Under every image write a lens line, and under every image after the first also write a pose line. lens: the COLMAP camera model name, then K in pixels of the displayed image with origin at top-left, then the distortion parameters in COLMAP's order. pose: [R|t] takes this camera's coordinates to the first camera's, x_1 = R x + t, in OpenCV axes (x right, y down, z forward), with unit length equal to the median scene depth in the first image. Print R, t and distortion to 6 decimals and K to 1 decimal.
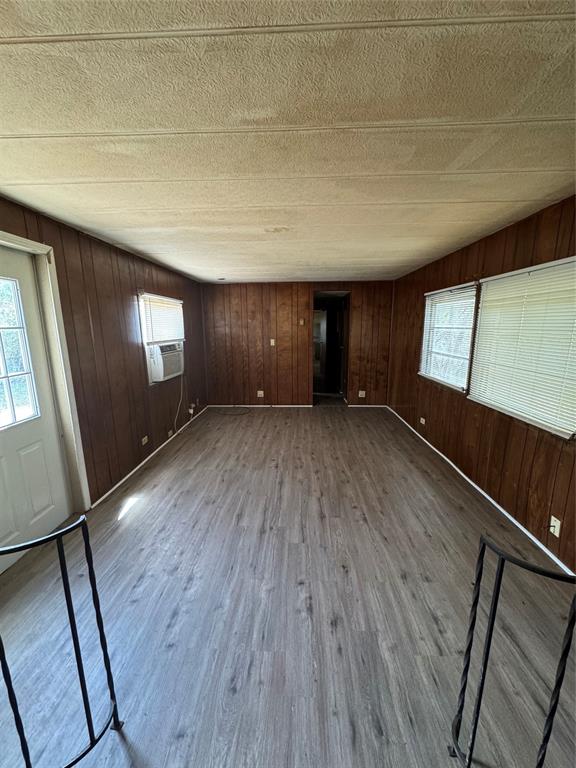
lens RADIAL K [[305.9, 0, 288.0], [0, 305.9, 386.1], [0, 0, 1]] dist [-0.002715, -0.000259]
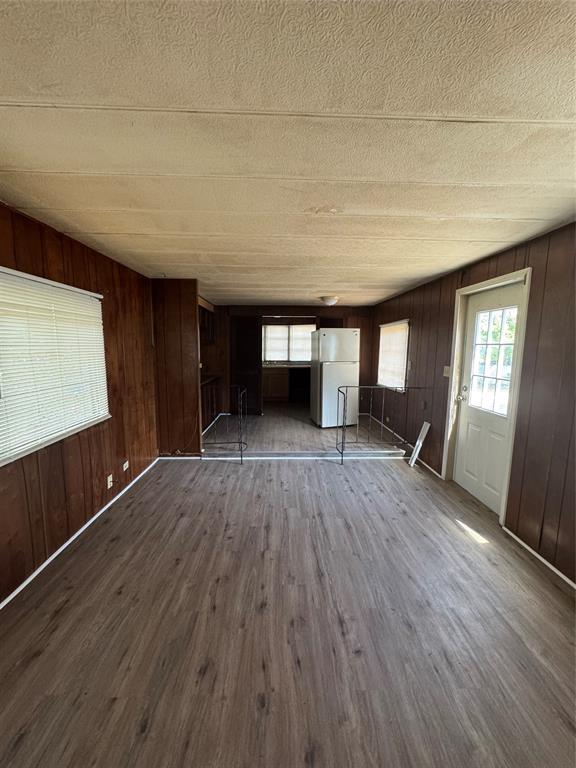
lens RADIAL K [[305.9, 0, 288.0], [0, 305.9, 386.1], [0, 0, 1]] dist [-0.002715, -0.000259]
pose [[-0.997851, 0.007615, -0.065076, 0.110194], [-0.013624, 0.947402, 0.319755, -0.358526], [0.064088, 0.319954, -0.945263, 1.874646]]
